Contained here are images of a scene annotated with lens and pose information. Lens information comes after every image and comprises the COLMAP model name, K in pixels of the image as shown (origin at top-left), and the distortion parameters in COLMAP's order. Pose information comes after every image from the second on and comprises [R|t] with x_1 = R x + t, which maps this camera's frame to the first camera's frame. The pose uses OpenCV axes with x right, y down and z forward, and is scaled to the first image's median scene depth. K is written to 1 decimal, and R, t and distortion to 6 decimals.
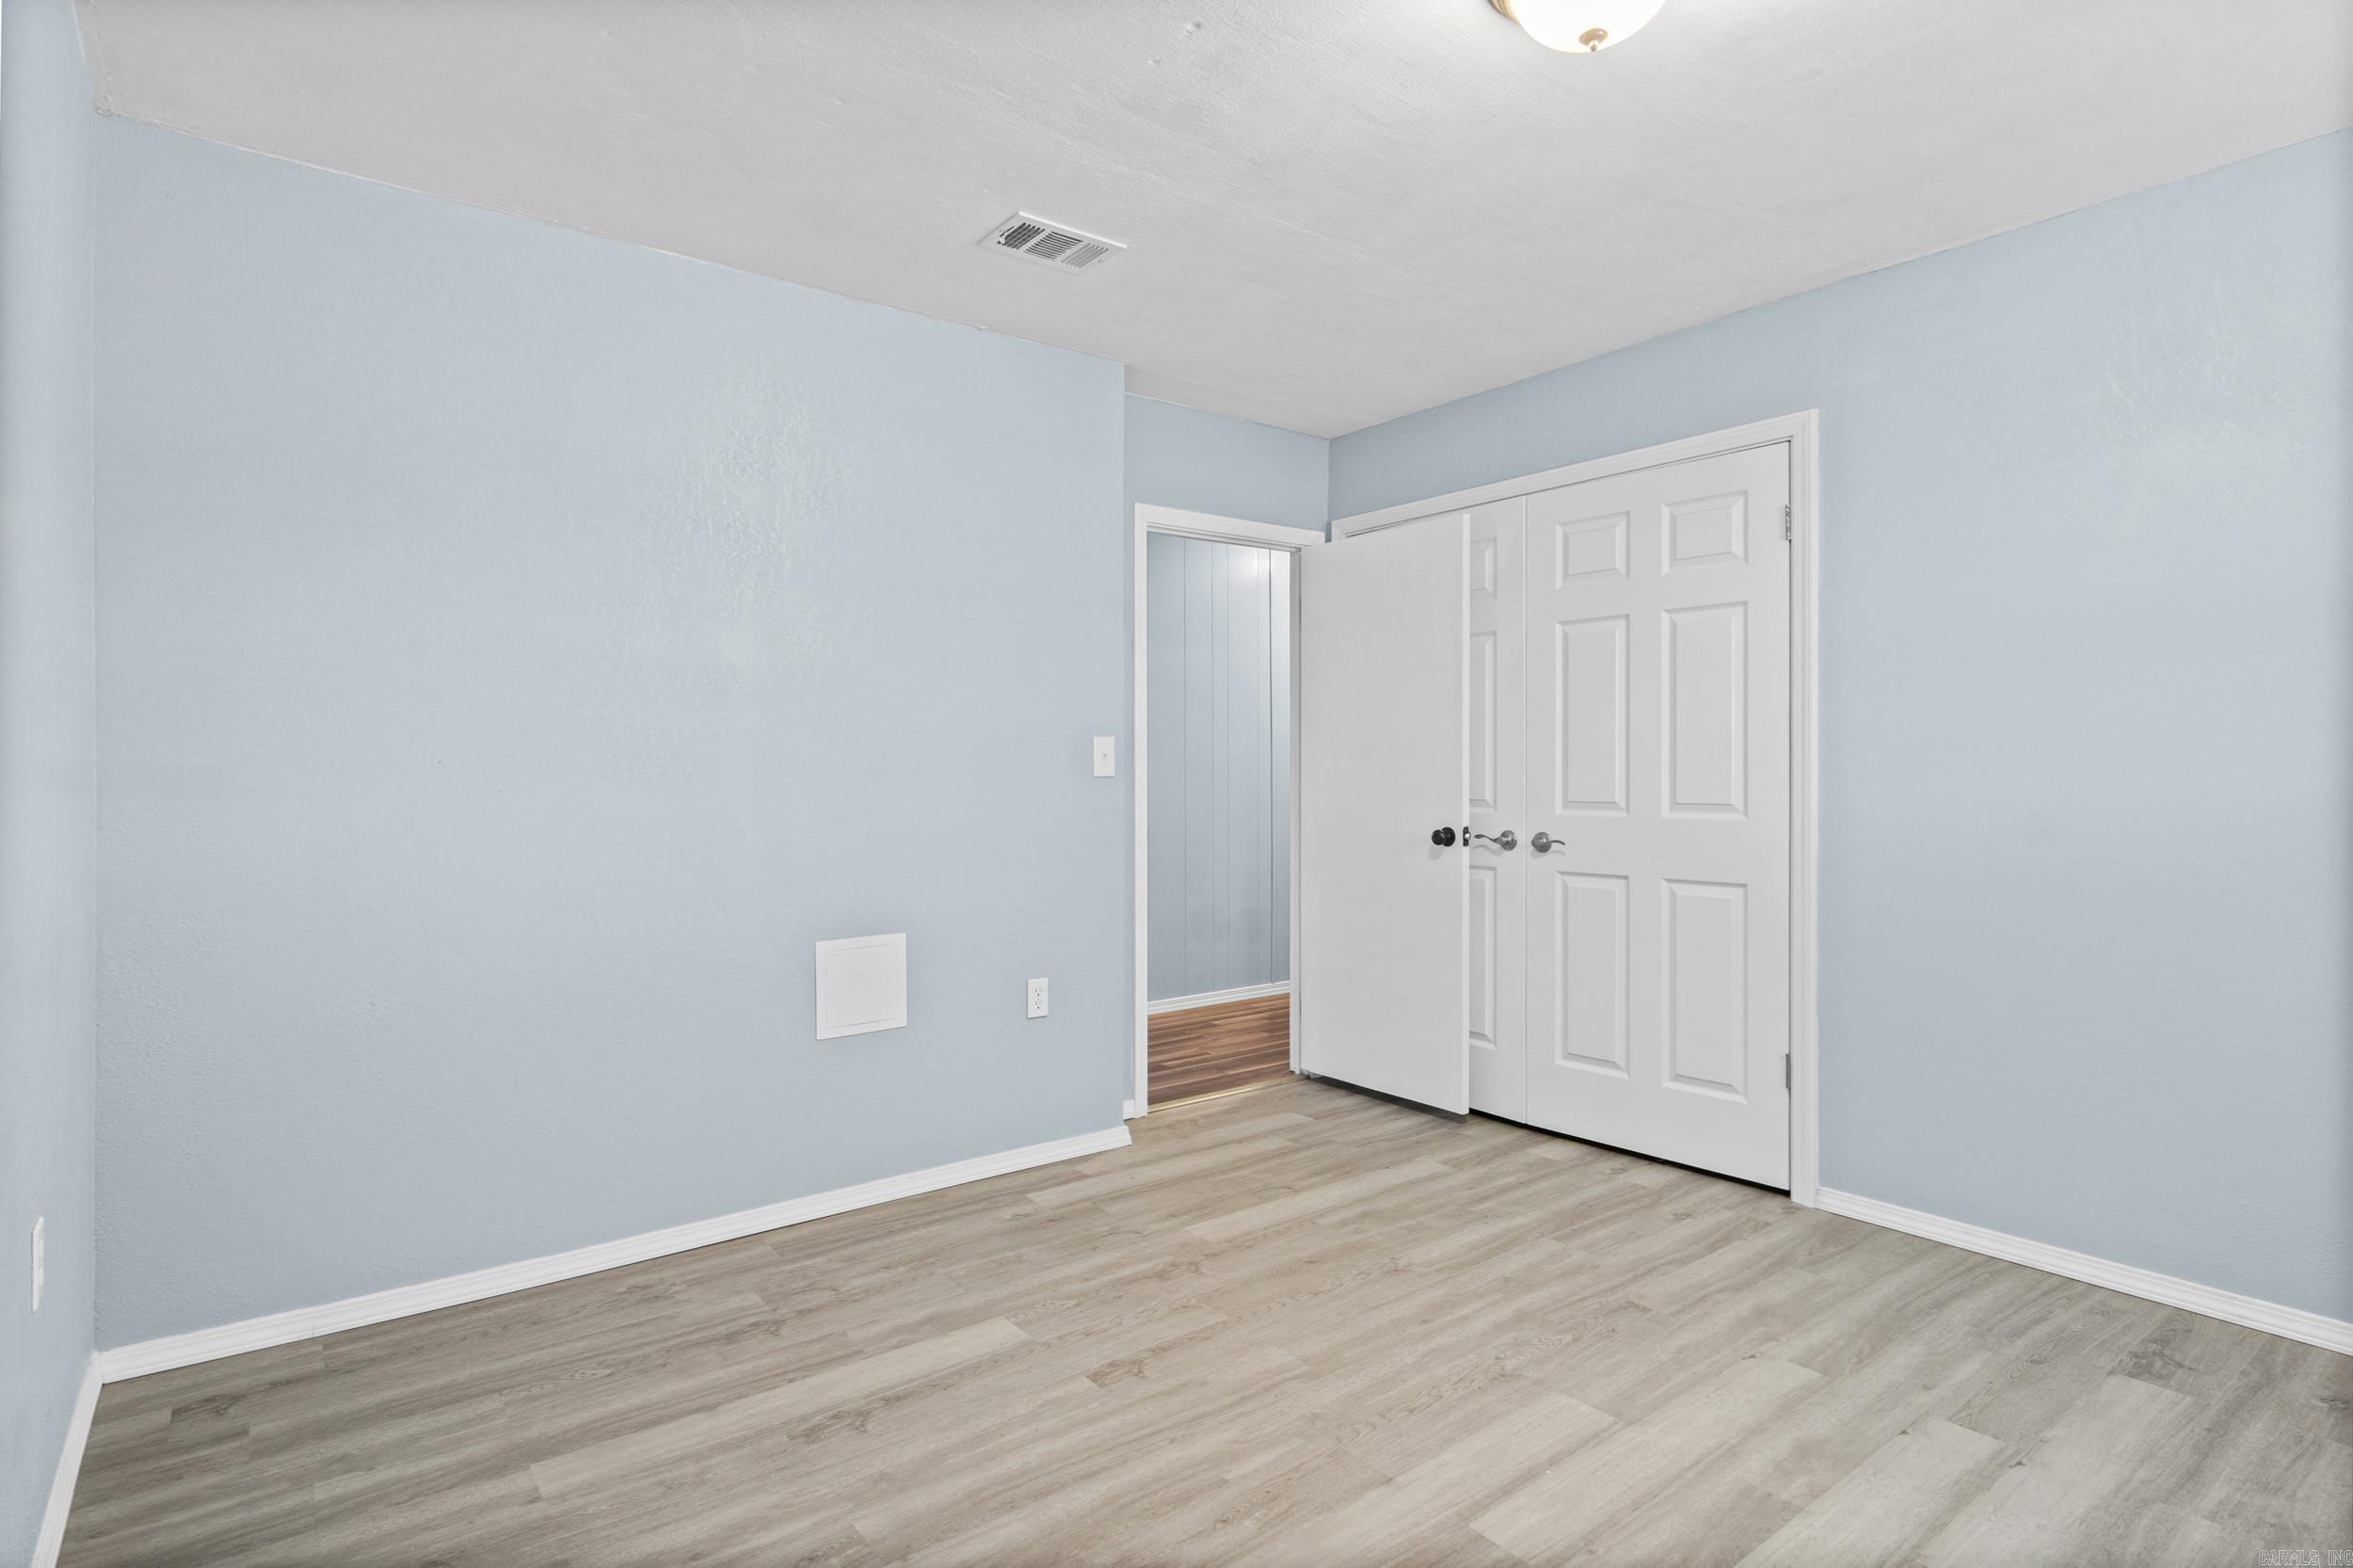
lens RADIAL K [[1224.3, 0, 1176.5], [0, 1224.3, 784.0], [0, 0, 1]] dist [-0.000596, -0.000009]
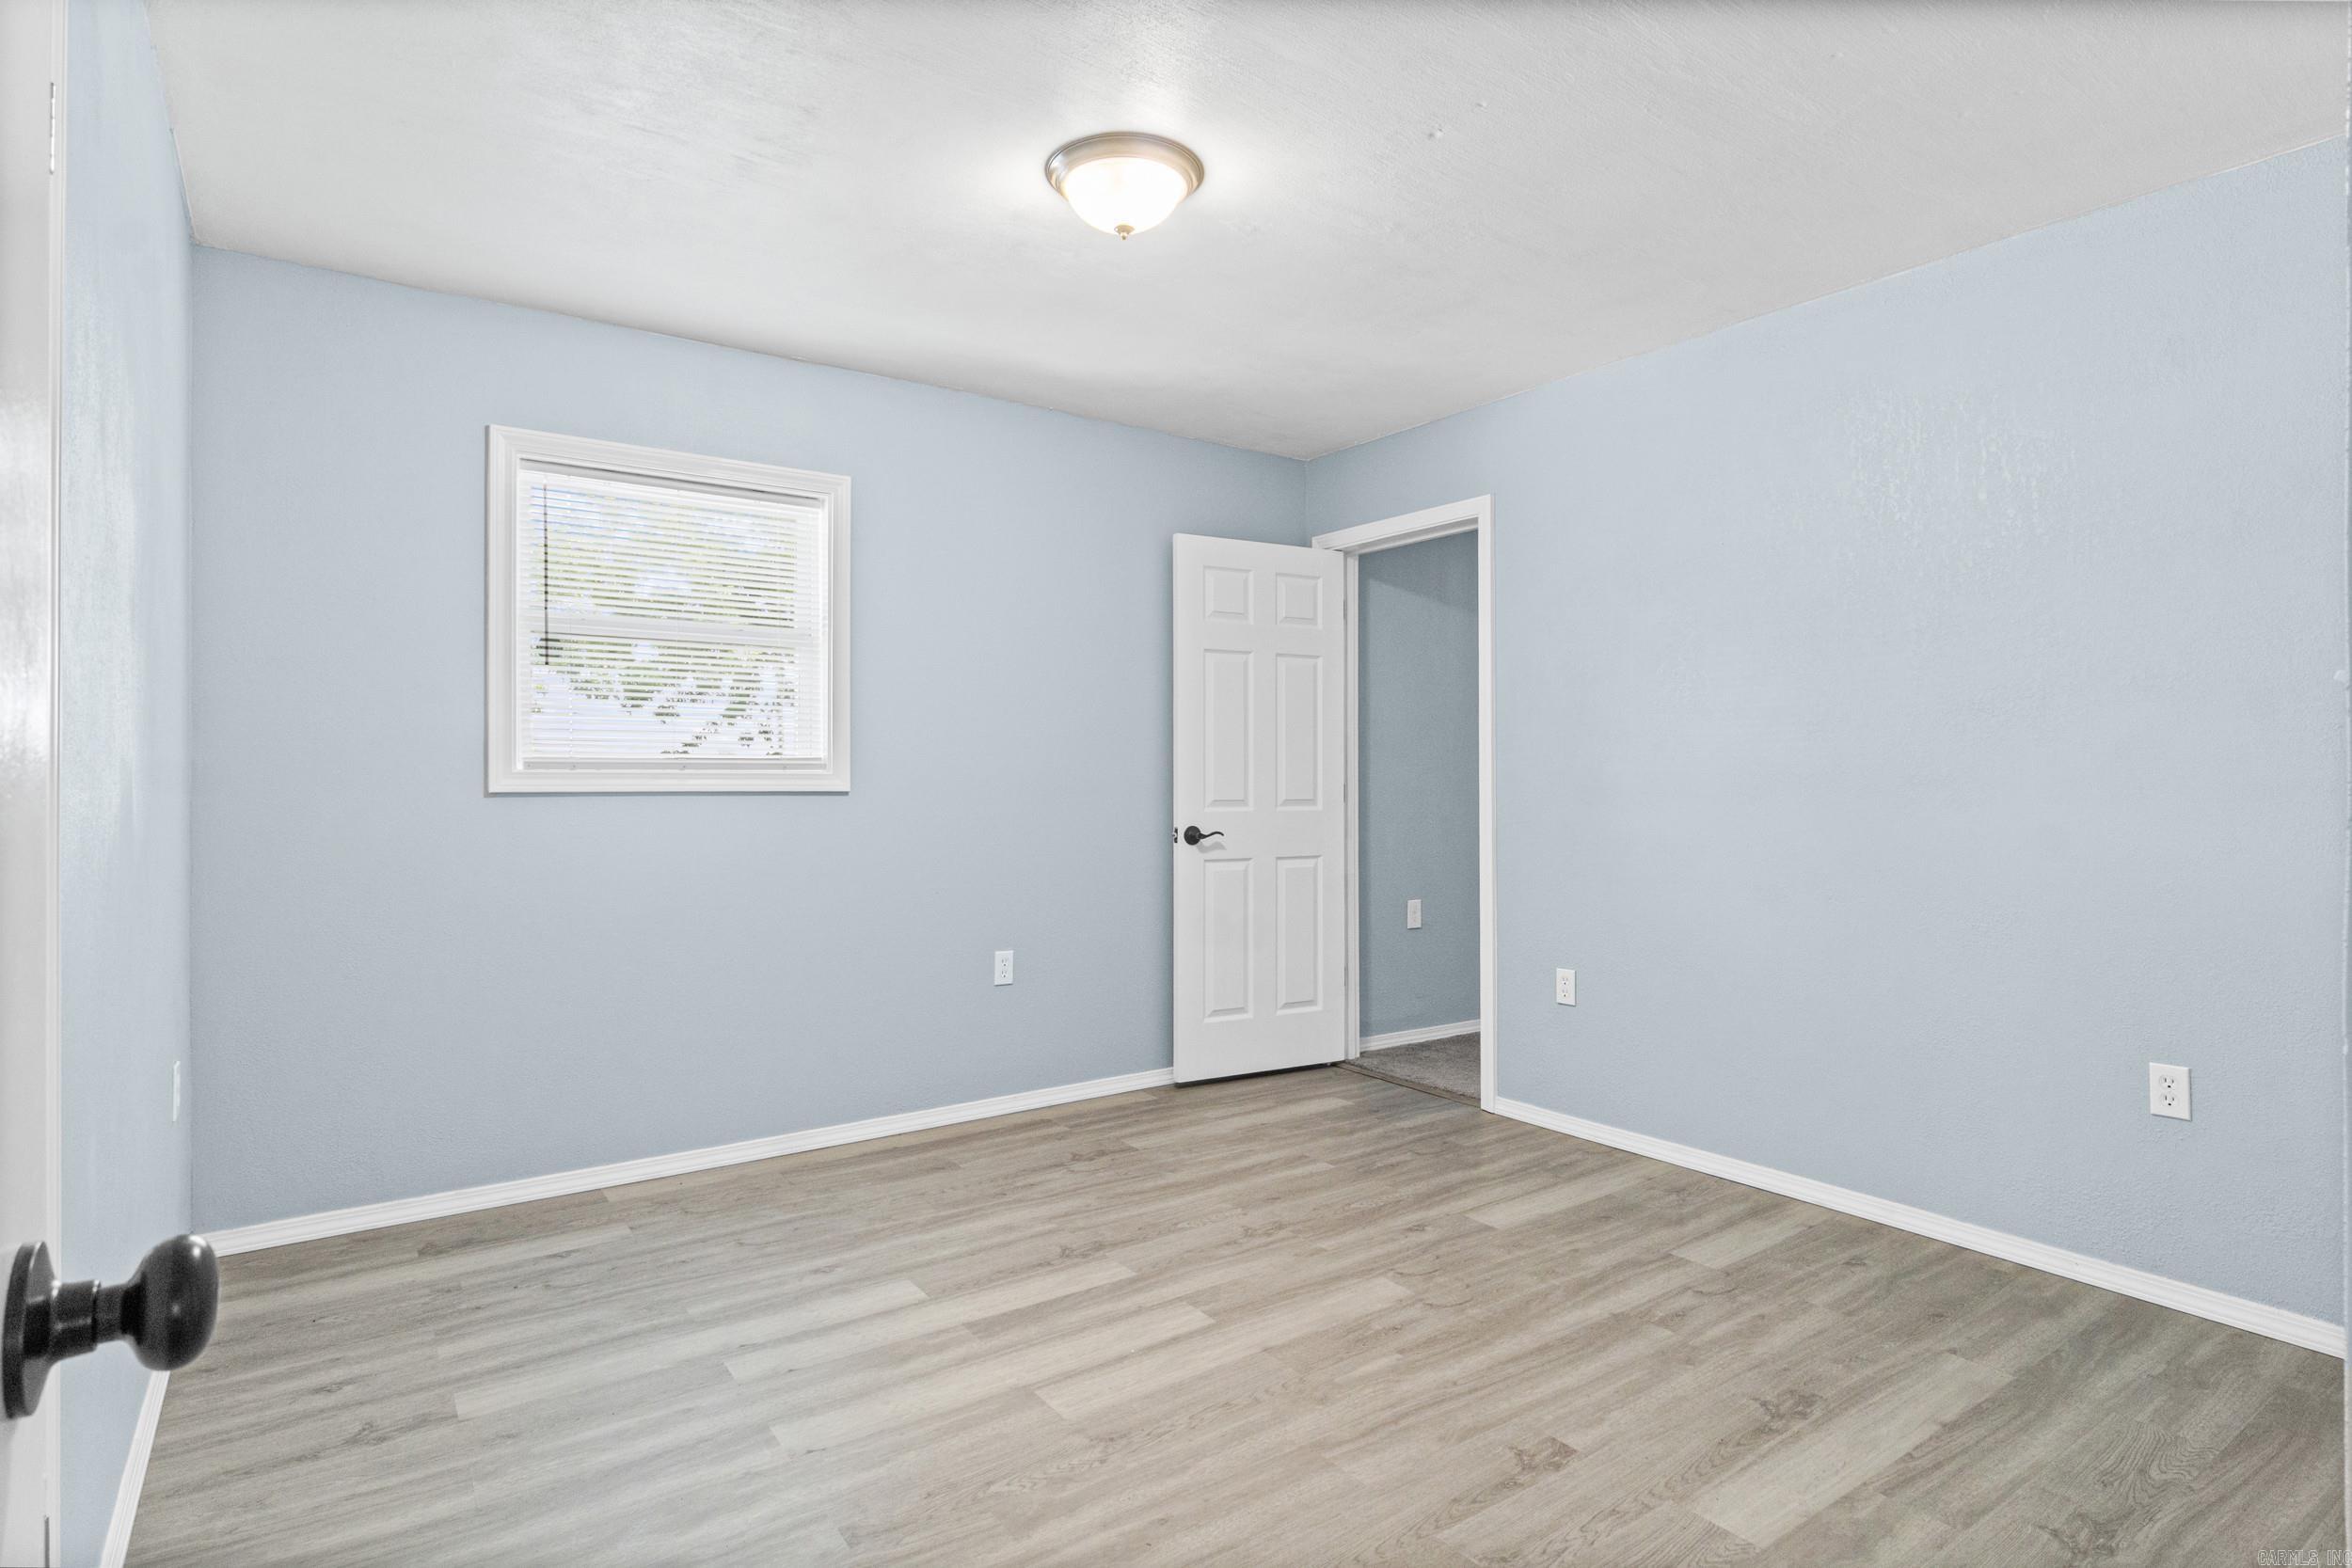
lens RADIAL K [[1223.7, 0, 1176.0], [0, 1223.7, 784.0], [0, 0, 1]] dist [-0.000596, -0.000009]
pose [[-0.999099, 0.004612, 0.042181, 0.189226], [0.005350, 0.999834, 0.017408, -0.019327], [-0.042094, 0.017618, -0.998958, 2.011099]]
